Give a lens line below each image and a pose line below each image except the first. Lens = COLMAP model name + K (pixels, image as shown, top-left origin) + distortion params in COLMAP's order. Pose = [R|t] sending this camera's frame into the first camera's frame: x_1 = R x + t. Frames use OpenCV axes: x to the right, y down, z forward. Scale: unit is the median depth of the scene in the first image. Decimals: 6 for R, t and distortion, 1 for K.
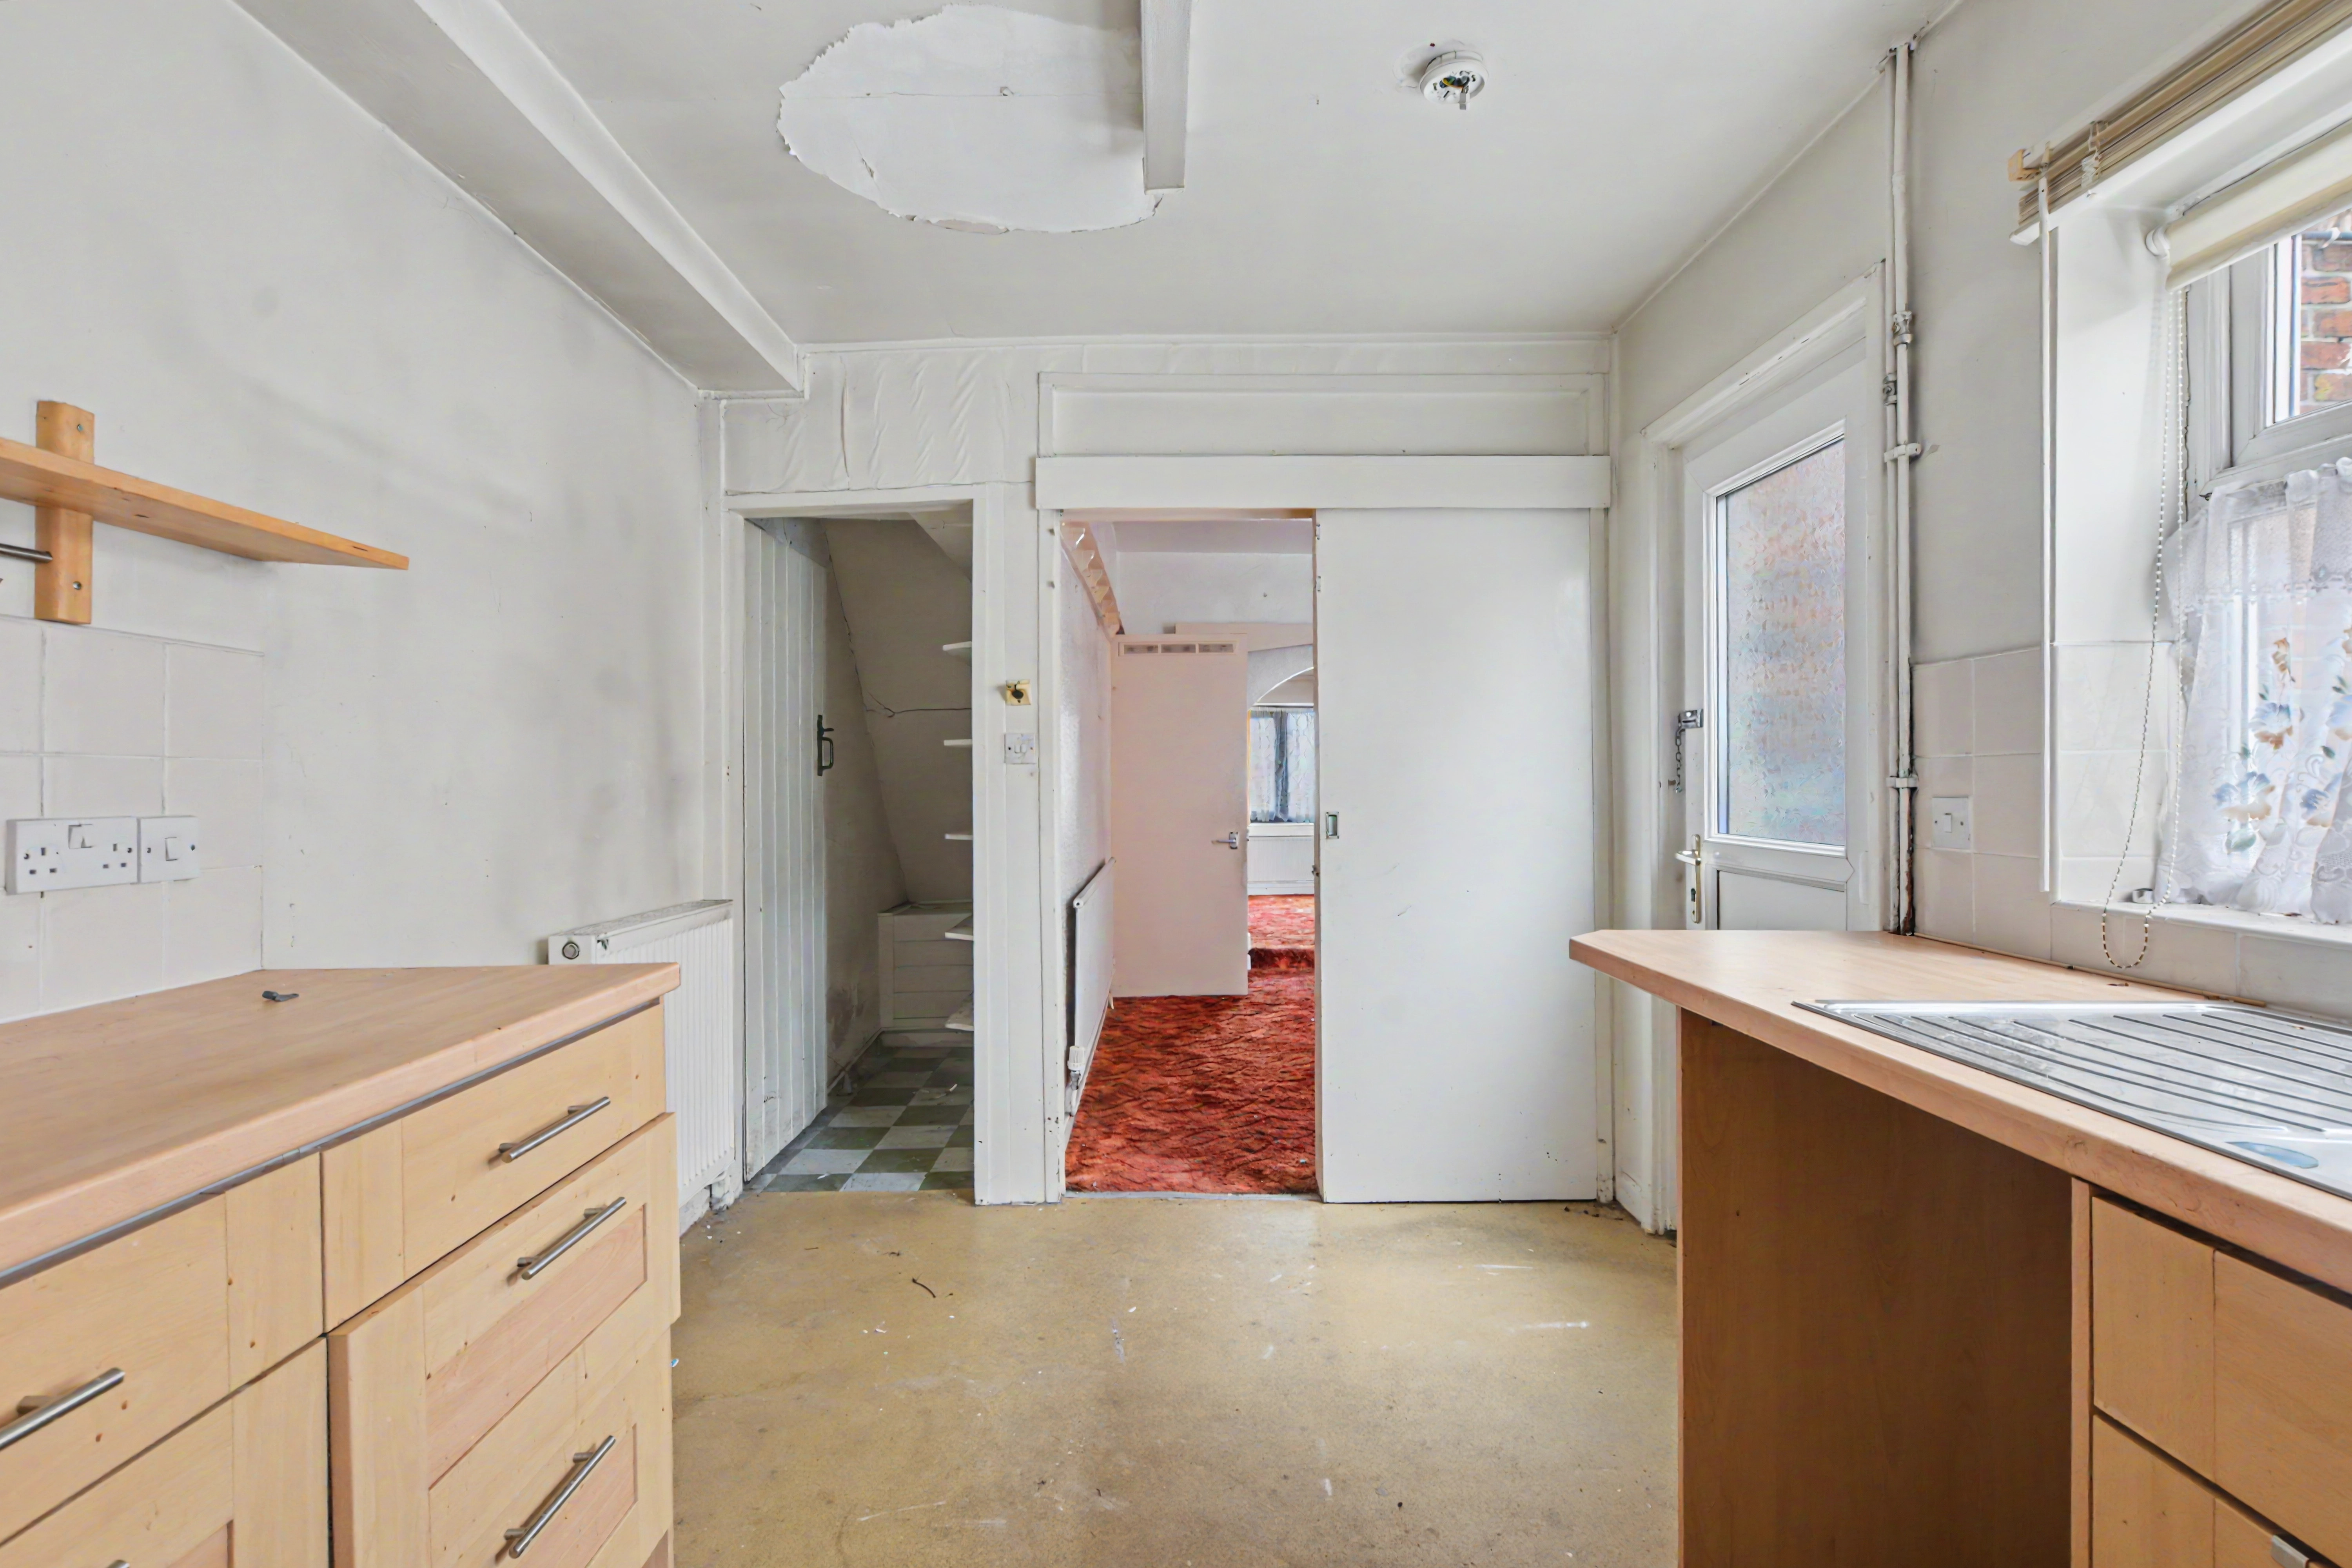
lens RADIAL K [[988.8, 0, 1176.0], [0, 988.8, 784.0], [0, 0, 1]] dist [-0.001372, -0.000177]
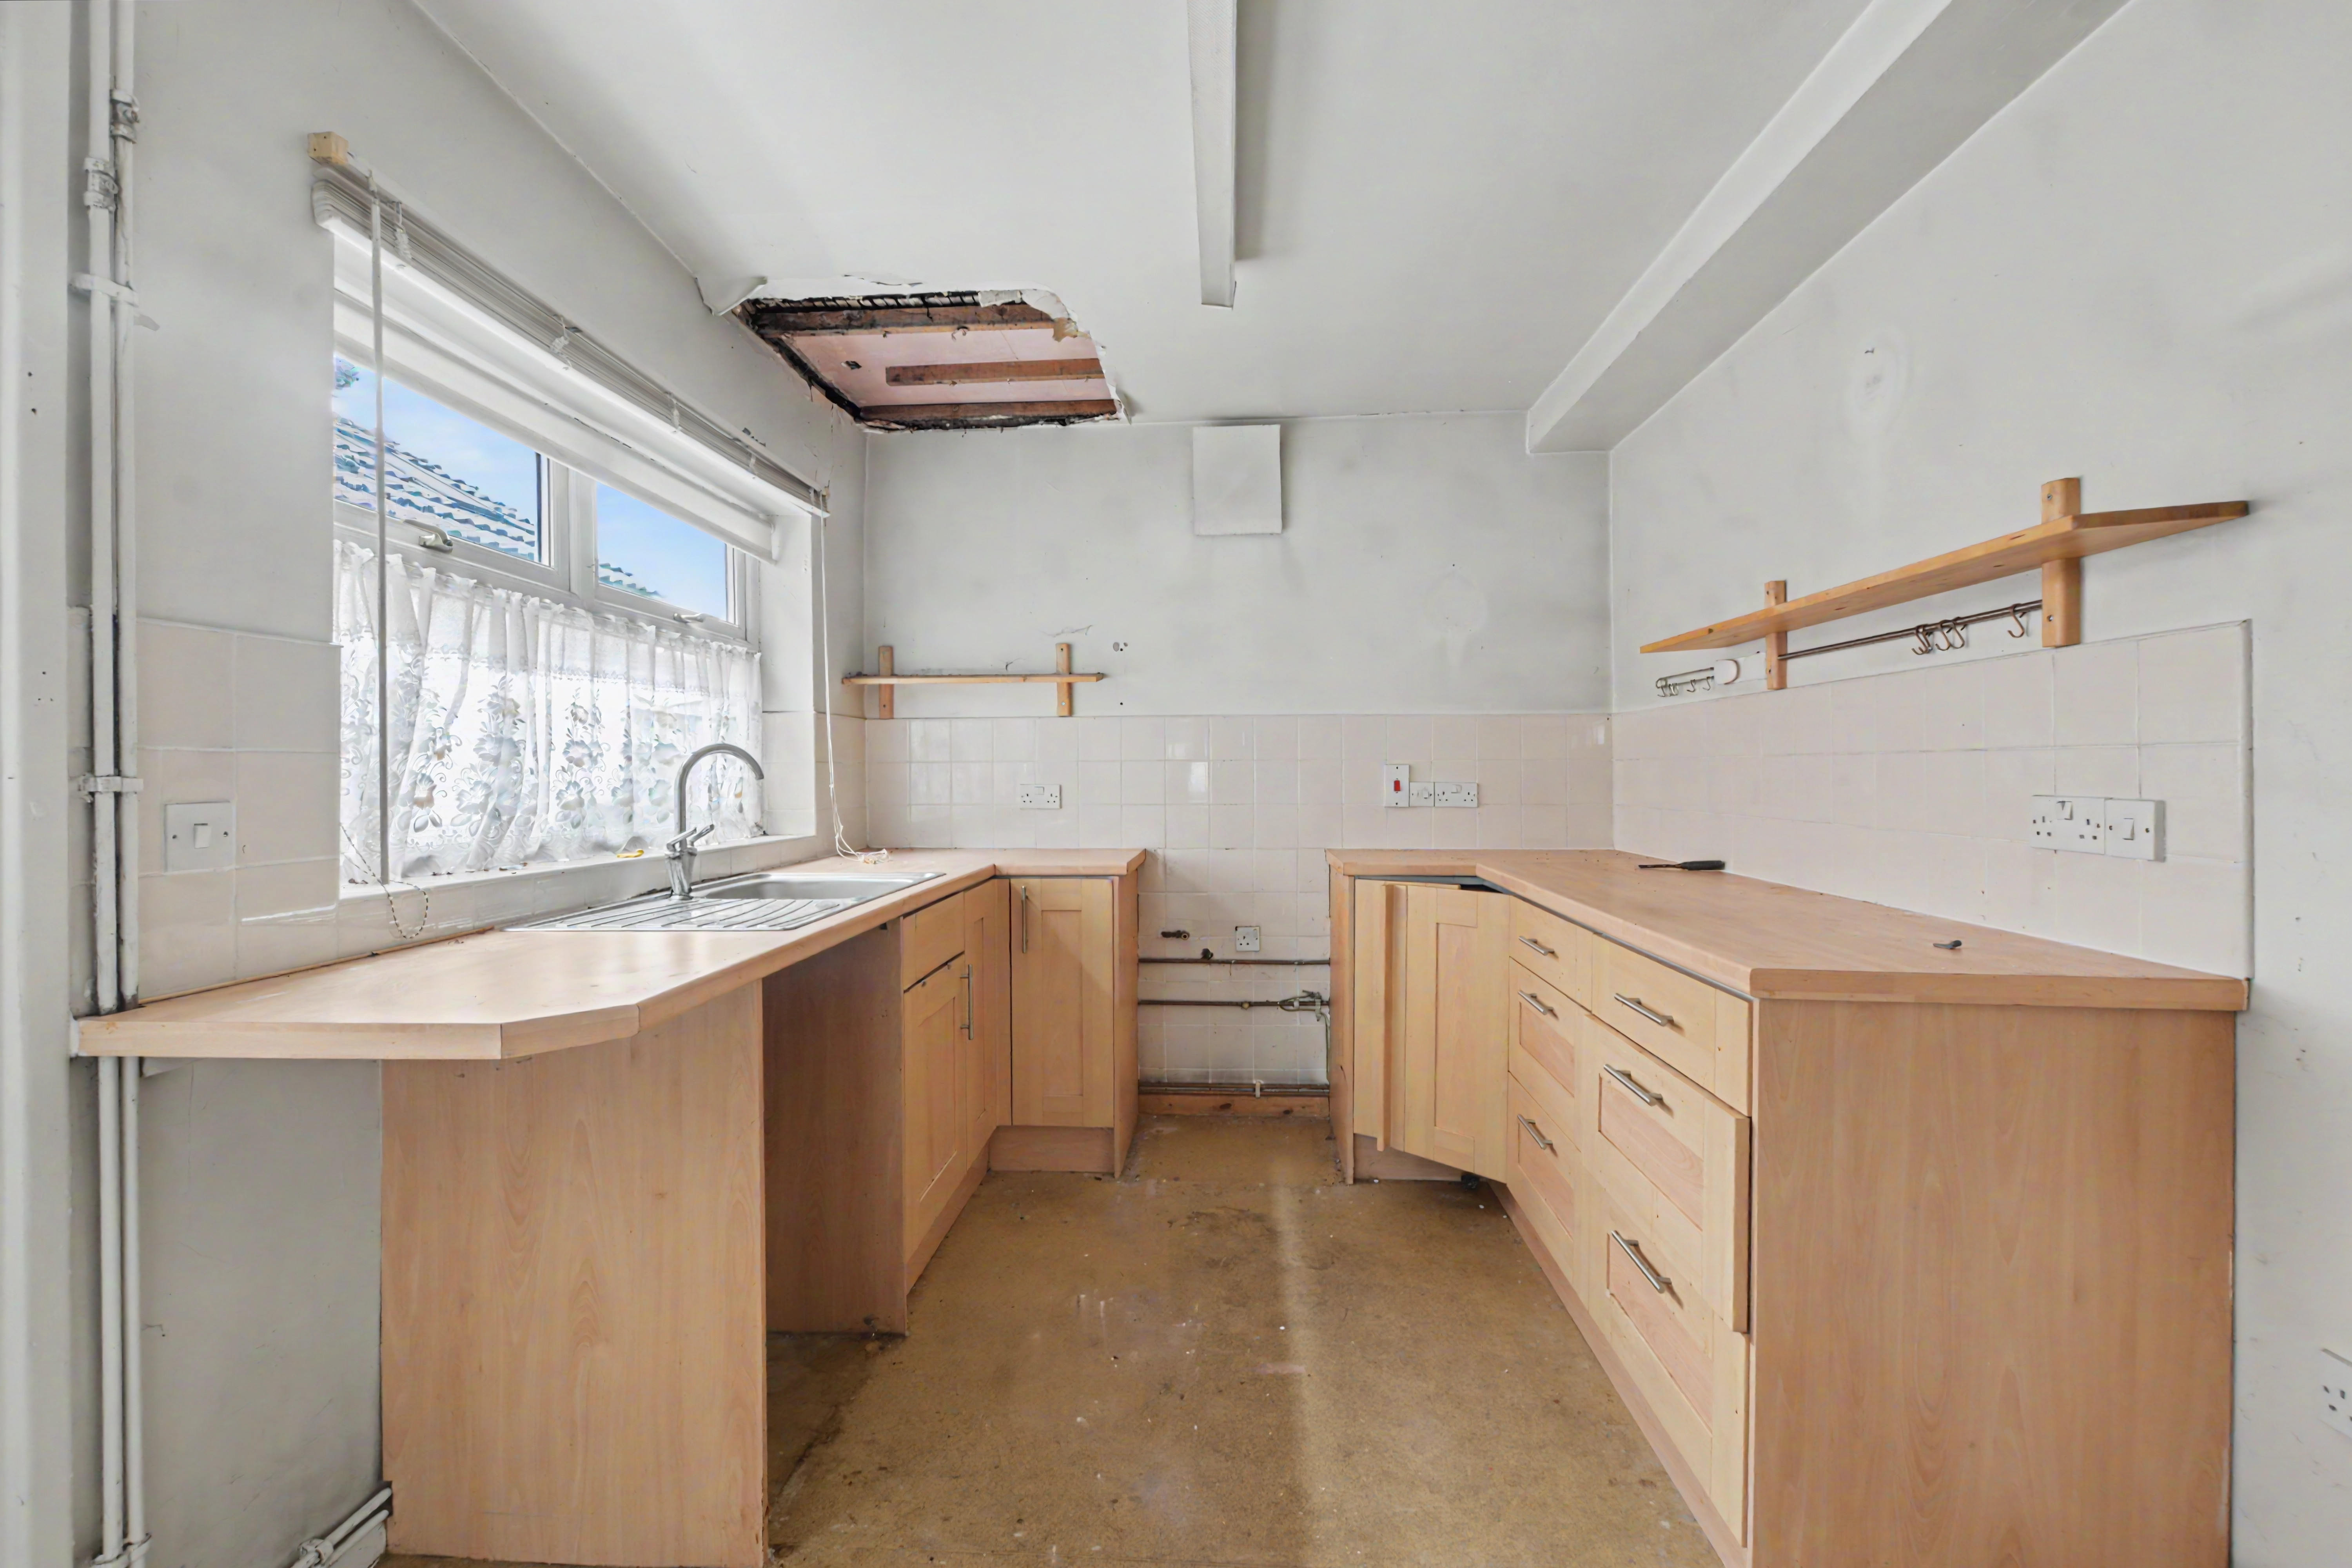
lens RADIAL K [[988.8, 0, 1176.0], [0, 988.8, 784.0], [0, 0, 1]] dist [-0.001372, -0.000177]
pose [[-0.998133, 0.007245, 0.060647, -0.032579], [0.007974, 0.999899, 0.011799, -0.005574], [-0.060555, 0.012261, -0.998090, 2.272203]]
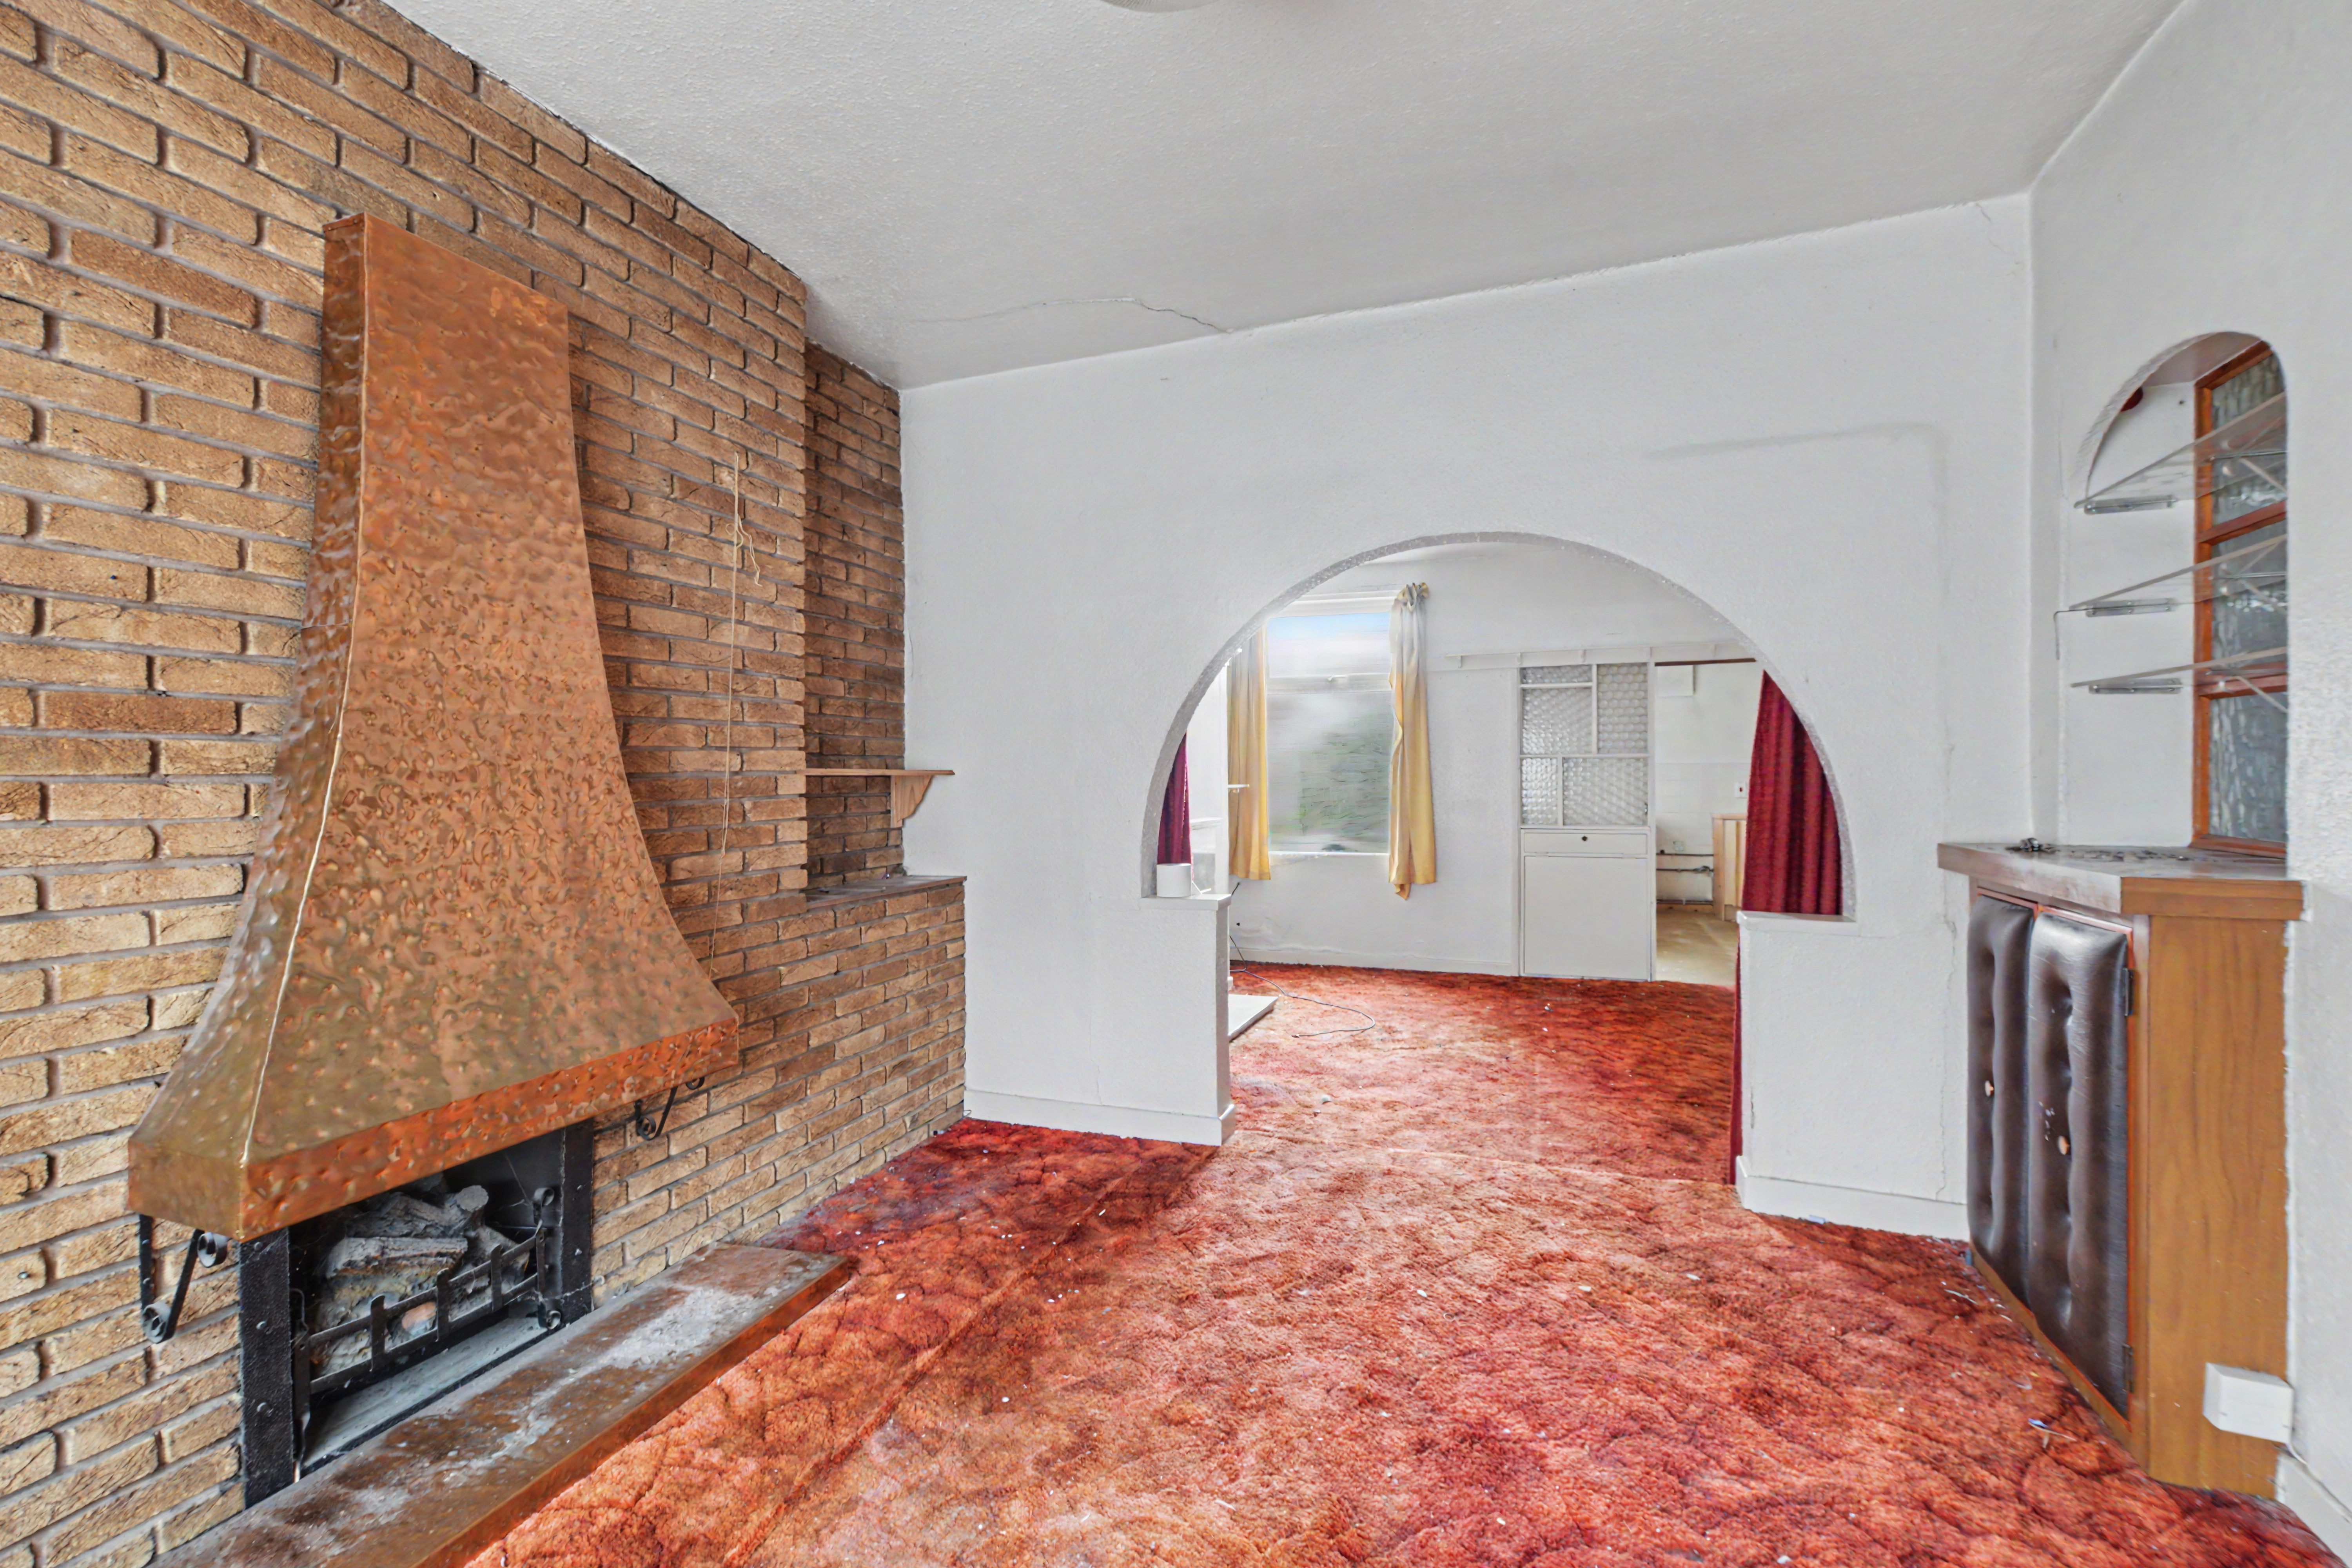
lens RADIAL K [[988.8, 0, 1176.0], [0, 988.8, 784.0], [0, 0, 1]] dist [-0.001372, -0.000177]
pose [[-0.933095, 0.009927, 0.359492, 0.818268], [0.014292, 0.999853, 0.009486, -0.133946], [-0.359345, 0.013989, -0.933100, 7.977223]]
